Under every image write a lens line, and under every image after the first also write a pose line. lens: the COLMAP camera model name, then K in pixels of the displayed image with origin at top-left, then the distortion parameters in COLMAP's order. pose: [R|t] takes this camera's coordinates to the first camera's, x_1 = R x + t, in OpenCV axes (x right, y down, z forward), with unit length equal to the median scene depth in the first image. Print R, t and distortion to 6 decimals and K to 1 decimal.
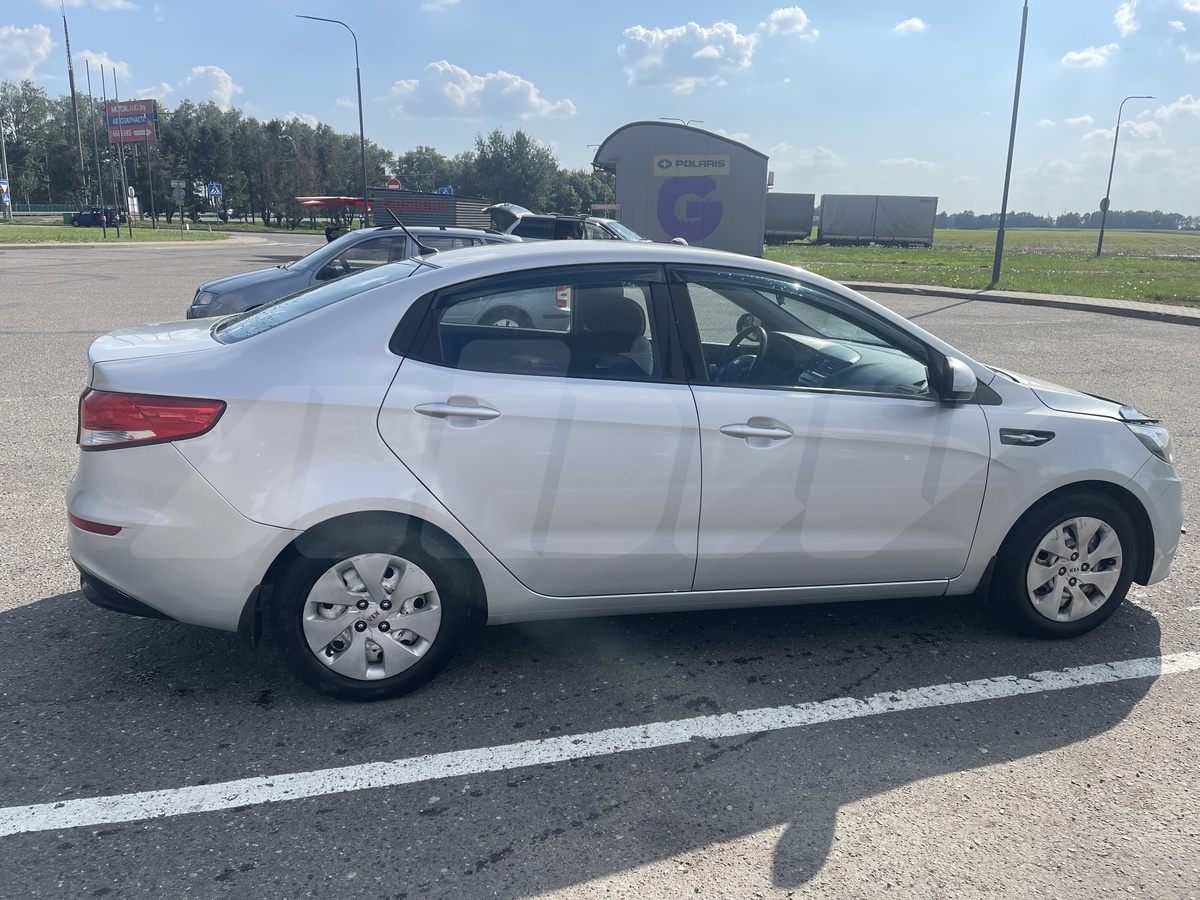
lens RADIAL K [[878.5, 0, 600.9], [0, 878.5, 446.1], [0, 0, 1]] dist [0.046713, -0.023687]
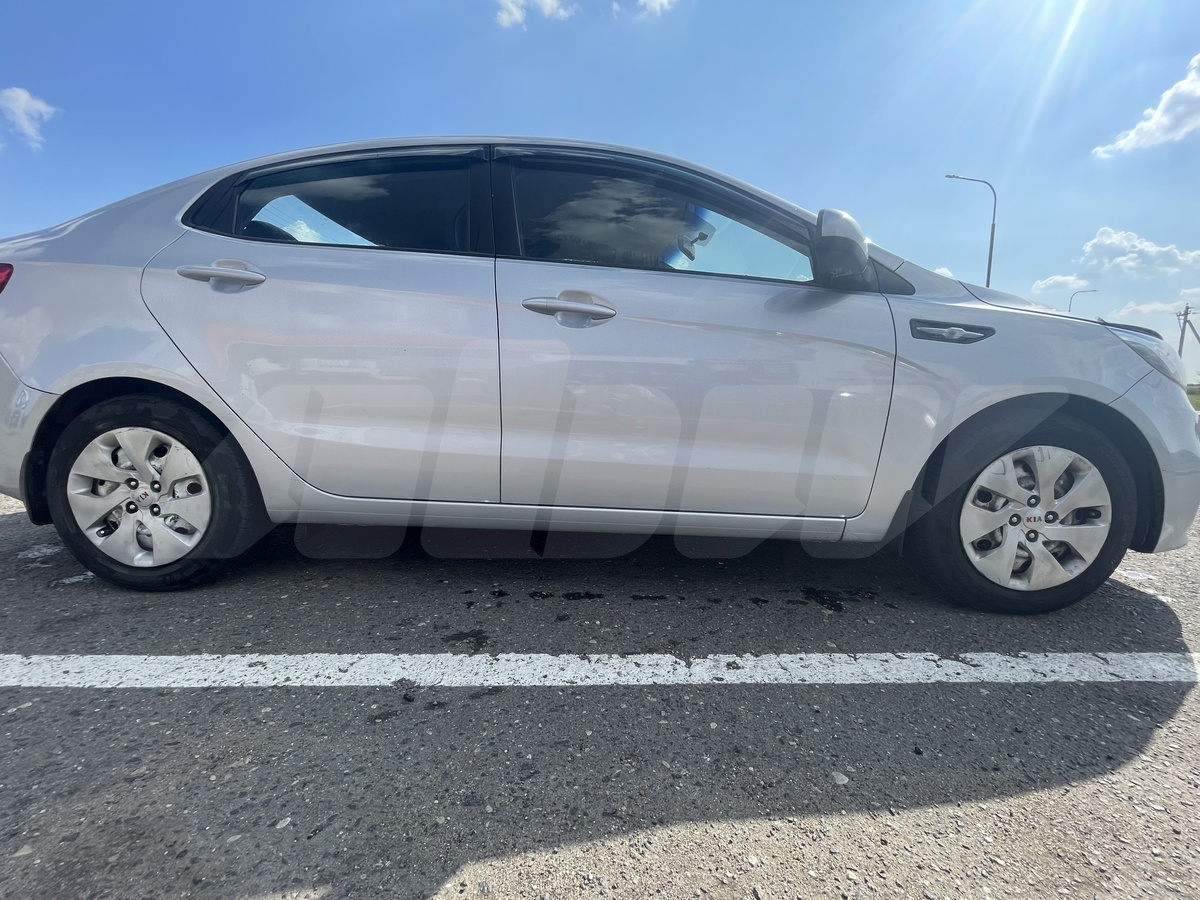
lens RADIAL K [[480.3, 0, 596.2], [0, 480.3, 446.7], [0, 0, 1]] dist [-0.003453, 0.002635]
pose [[0.965446, 0.020292, -0.259812, 0.312536], [-0.048464, 0.993552, -0.102493, 0.153043], [0.256057, 0.111544, 0.960204, 0.569708]]
